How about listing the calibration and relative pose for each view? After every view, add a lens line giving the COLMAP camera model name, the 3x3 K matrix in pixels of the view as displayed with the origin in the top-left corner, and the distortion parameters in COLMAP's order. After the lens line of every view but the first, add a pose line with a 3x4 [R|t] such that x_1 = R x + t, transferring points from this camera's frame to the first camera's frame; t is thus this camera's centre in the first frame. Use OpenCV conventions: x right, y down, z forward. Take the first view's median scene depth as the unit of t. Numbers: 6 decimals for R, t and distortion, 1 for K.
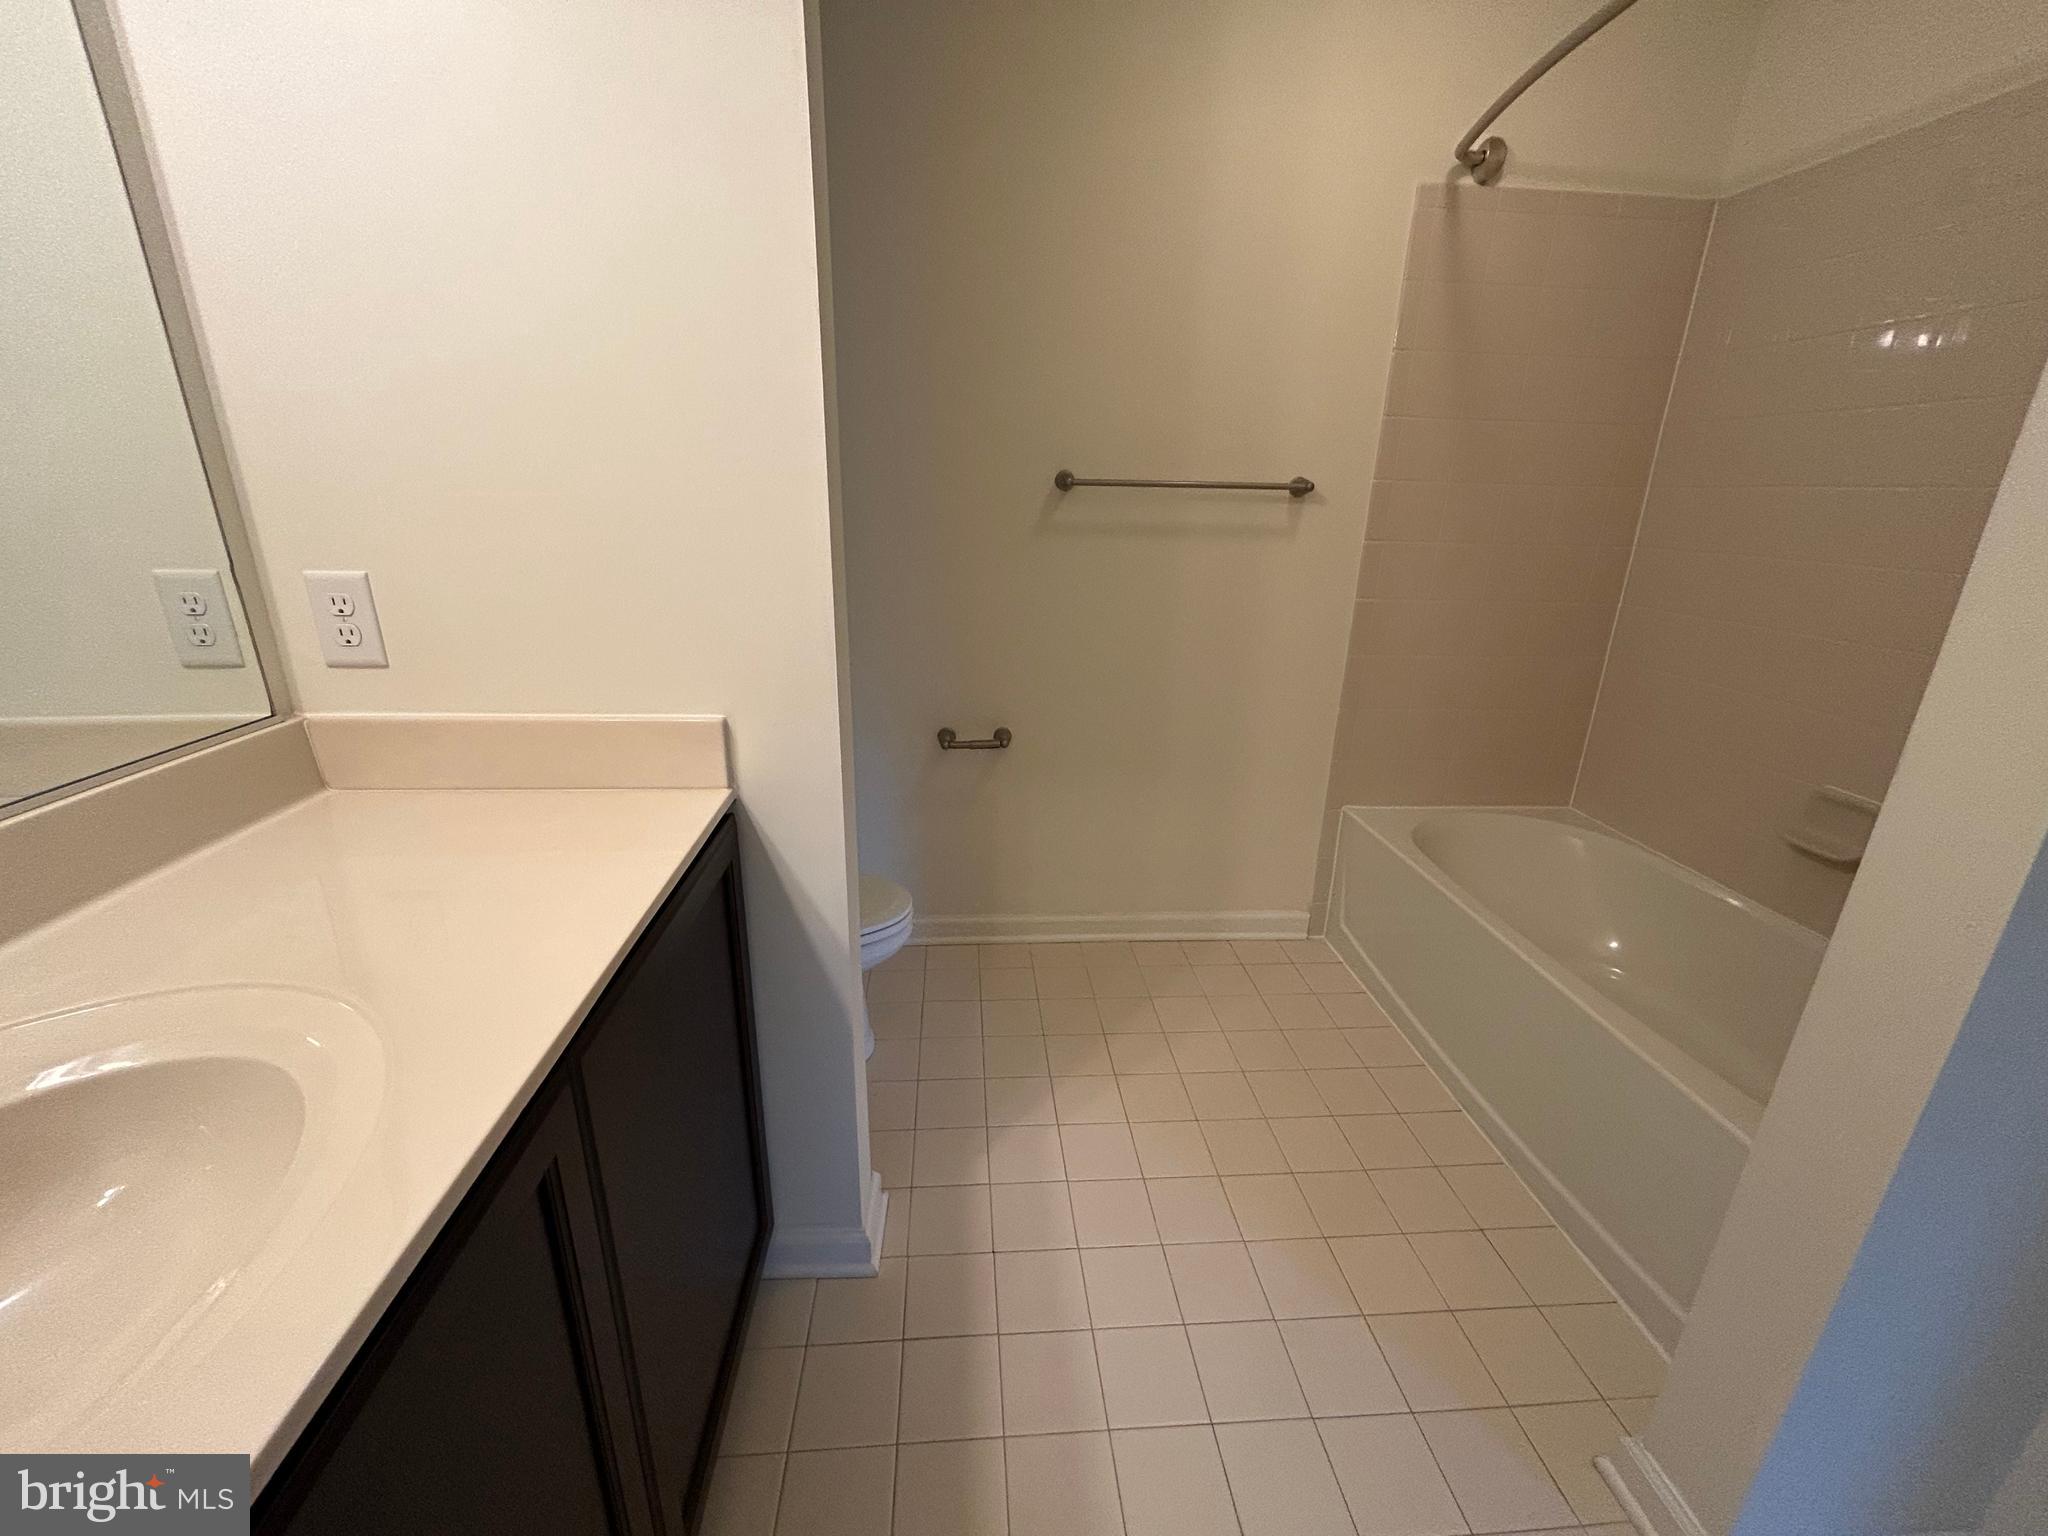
lens RADIAL K [[822.5, 0, 1015.1], [0, 822.5, 763.7], [0, 0, 1]] dist [-0.000382, -0.000063]
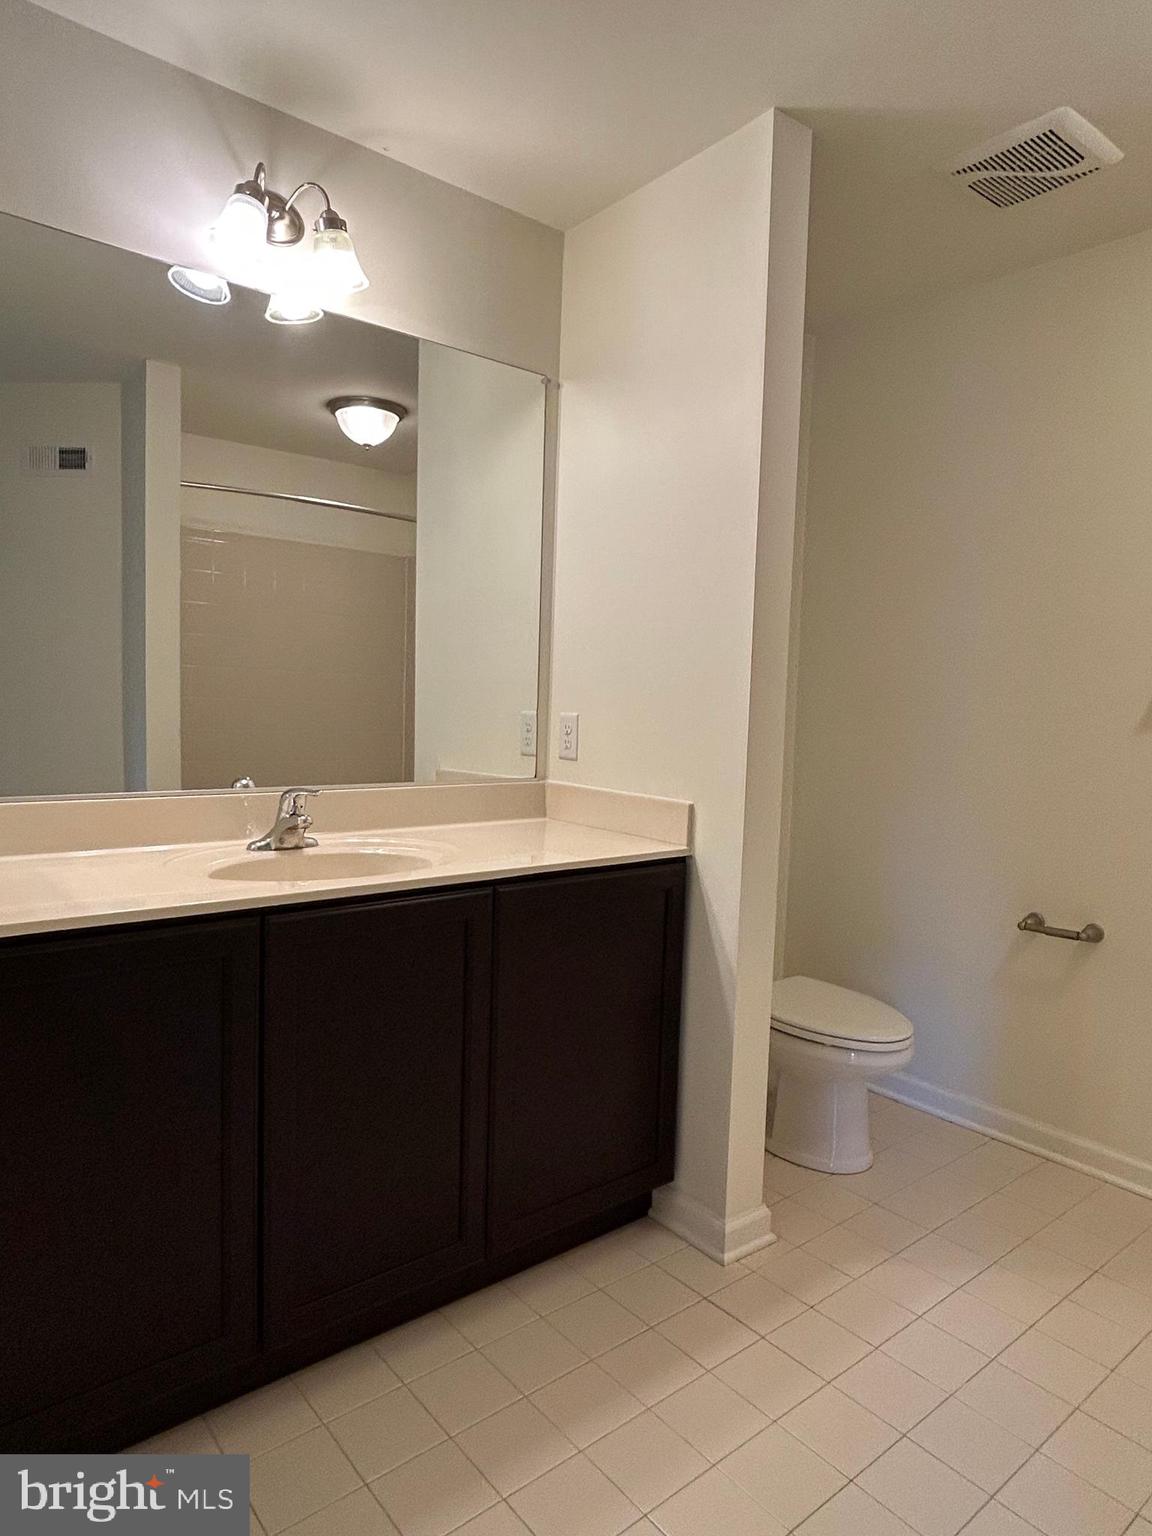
lens RADIAL K [[936.3, 0, 577.7], [0, 936.3, 768.0], [0, 0, 1]] dist [0.002171, -0.000042]
pose [[0.571521, 0.061980, -0.818243, 1.051899], [-0.275202, 0.953872, -0.119967, 0.164277], [0.773064, 0.293746, 0.562215, -0.253622]]
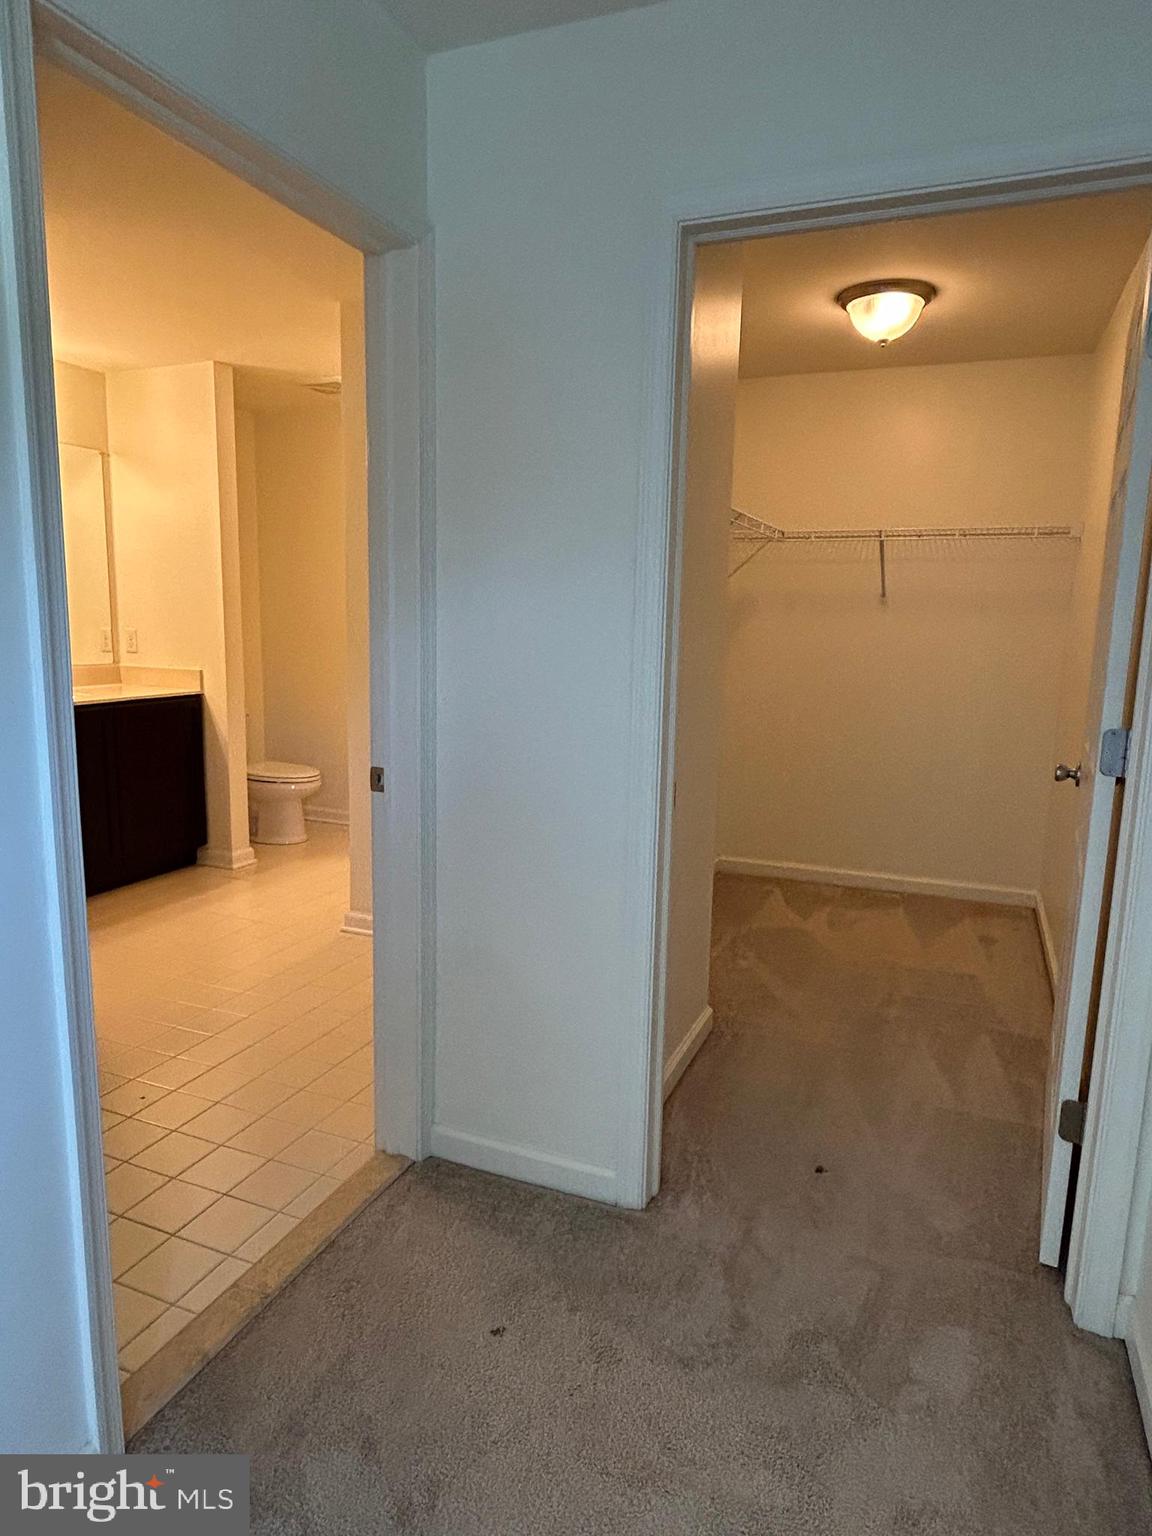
lens RADIAL K [[936.3, 0, 571.6], [0, 936.3, 767.3], [0, 0, 1]] dist [0.002171, -0.000042]
pose [[0.891471, 0.075565, -0.446732, 3.003978], [-0.147222, 0.980801, -0.127885, 0.659426], [0.428491, 0.179774, 0.885481, -1.895374]]
